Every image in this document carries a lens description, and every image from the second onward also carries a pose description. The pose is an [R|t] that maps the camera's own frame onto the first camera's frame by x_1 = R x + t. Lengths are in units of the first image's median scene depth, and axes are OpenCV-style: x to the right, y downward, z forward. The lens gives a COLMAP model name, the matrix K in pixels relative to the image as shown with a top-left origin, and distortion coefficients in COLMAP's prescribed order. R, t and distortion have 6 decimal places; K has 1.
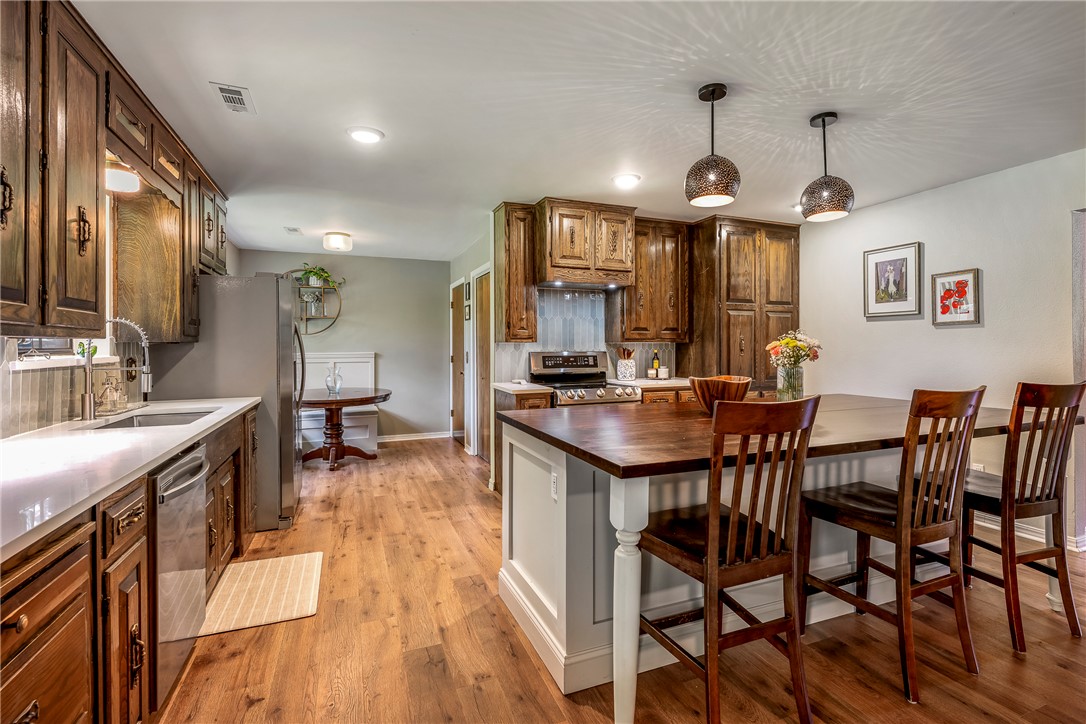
lens RADIAL K [[517.9, 0, 567.2], [0, 517.9, 344.6], [0, 0, 1]] dist [-0.002882, -0.000257]
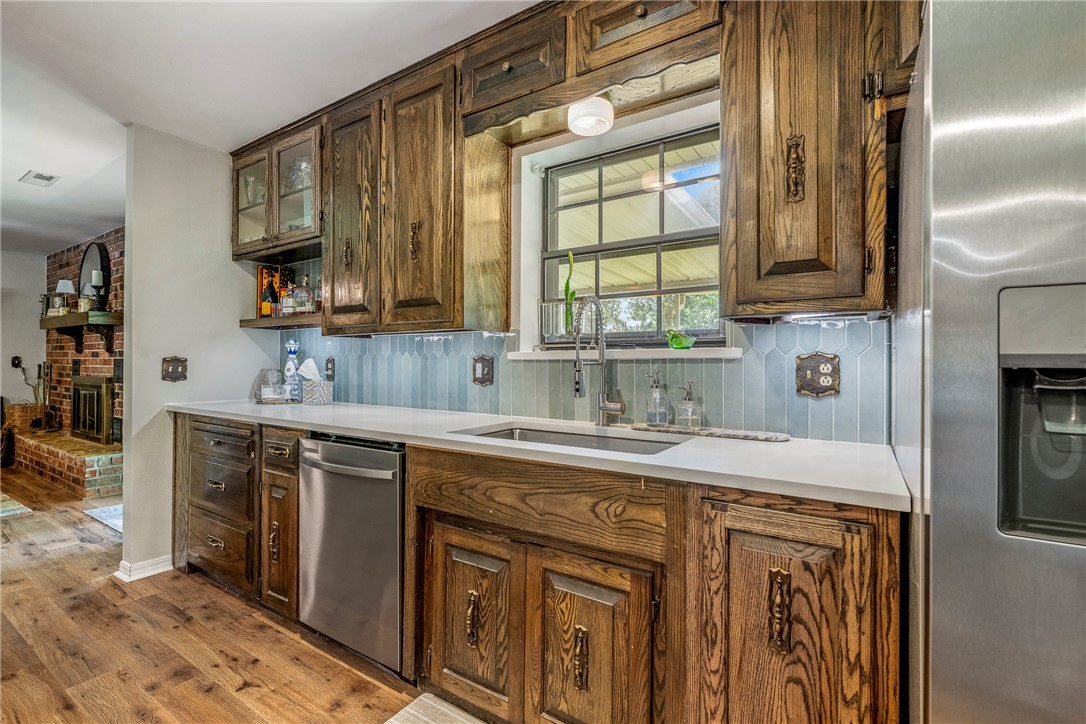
lens RADIAL K [[485.7, 0, 543.5], [0, 485.7, 357.7], [0, 0, 1]] dist [0.000630, -0.000416]
pose [[-0.829771, 0.003029, -0.558096, -0.222581], [0.005097, 0.999985, -0.002150, 0.020930], [0.558081, -0.004629, -0.829774, 0.838441]]
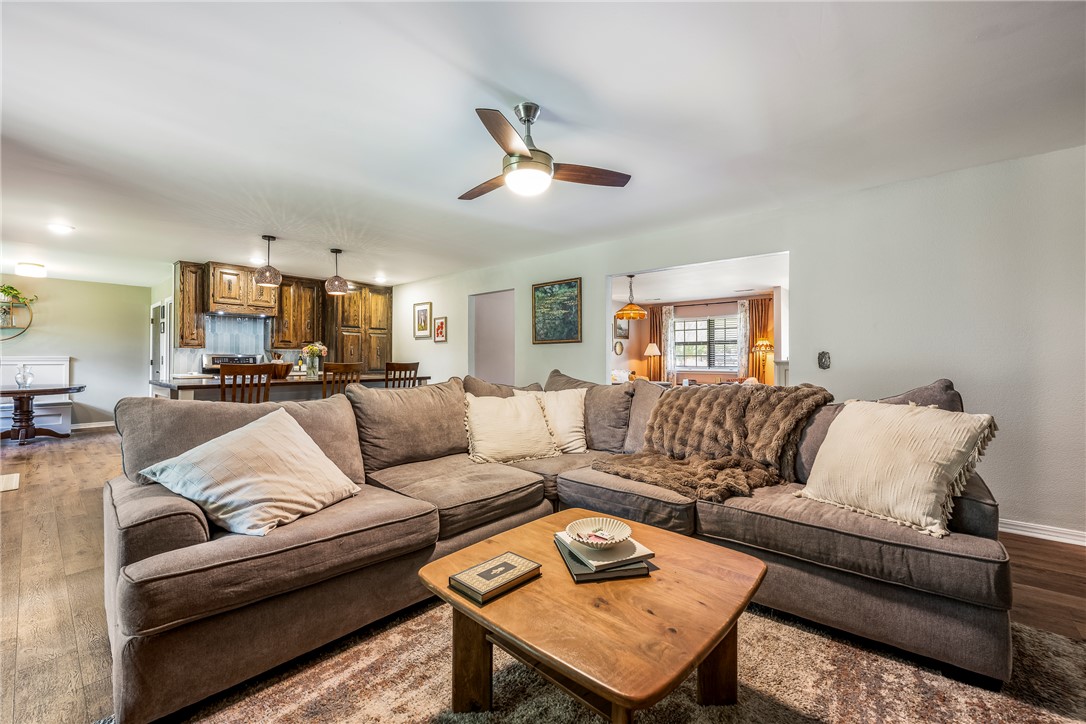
lens RADIAL K [[438.8, 0, 541.3], [0, 438.8, 354.3], [0, 0, 1]] dist [0.001236, 0.000428]
pose [[0.897518, 0.008844, 0.440889, 0.265295], [-0.004030, 0.999922, -0.011853, 0.025823], [-0.440960, 0.008861, 0.897483, -0.664070]]
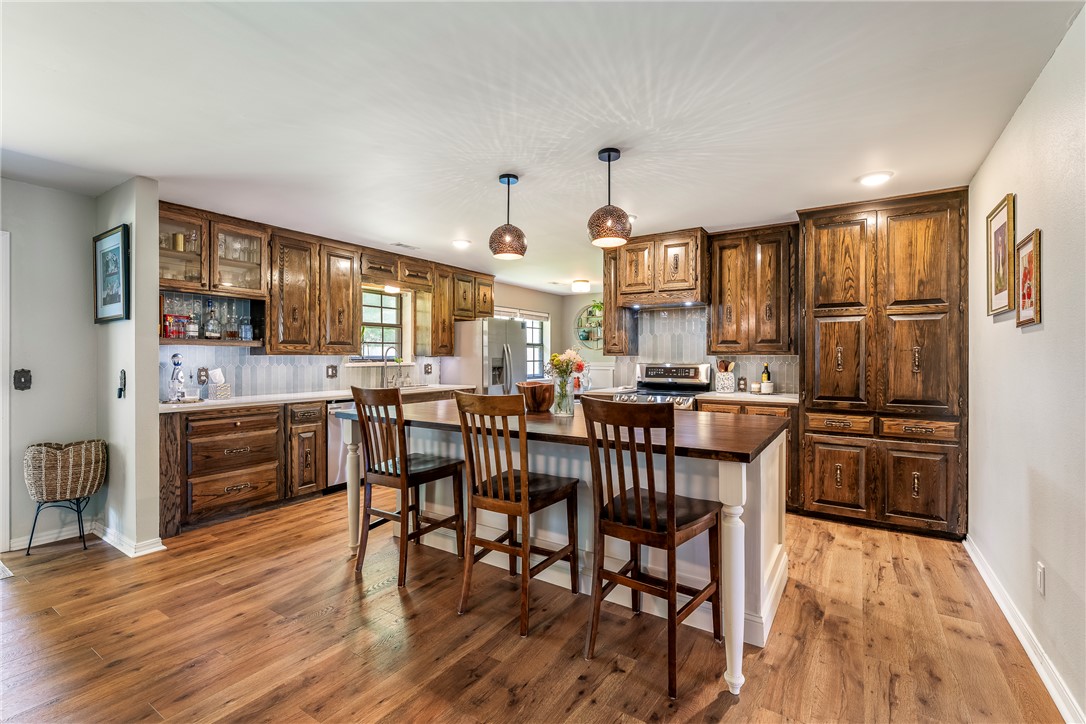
lens RADIAL K [[485.7, 0, 543.0], [0, 485.7, 361.4], [0, 0, 1]] dist [0.000630, -0.000416]
pose [[0.564185, 0.007946, -0.825610, 0.736162], [0.000238, 0.999952, 0.009787, -0.001590], [0.825648, -0.005718, 0.564156, 0.172408]]
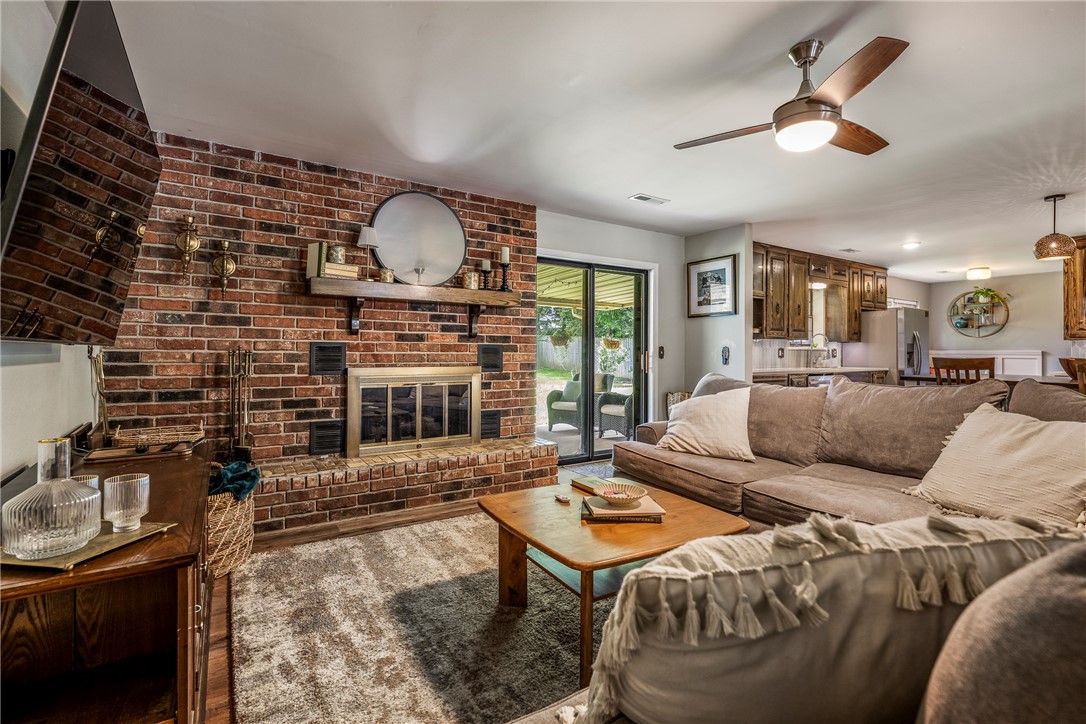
lens RADIAL K [[485.7, 0, 538.4], [0, 485.7, 352.5], [0, 0, 1]] dist [0.000630, -0.000416]
pose [[0.155154, 0.008021, -0.987858, 0.863842], [-0.003877, 0.999964, 0.007511, 0.023169], [0.987883, 0.002664, 0.155180, -0.534000]]
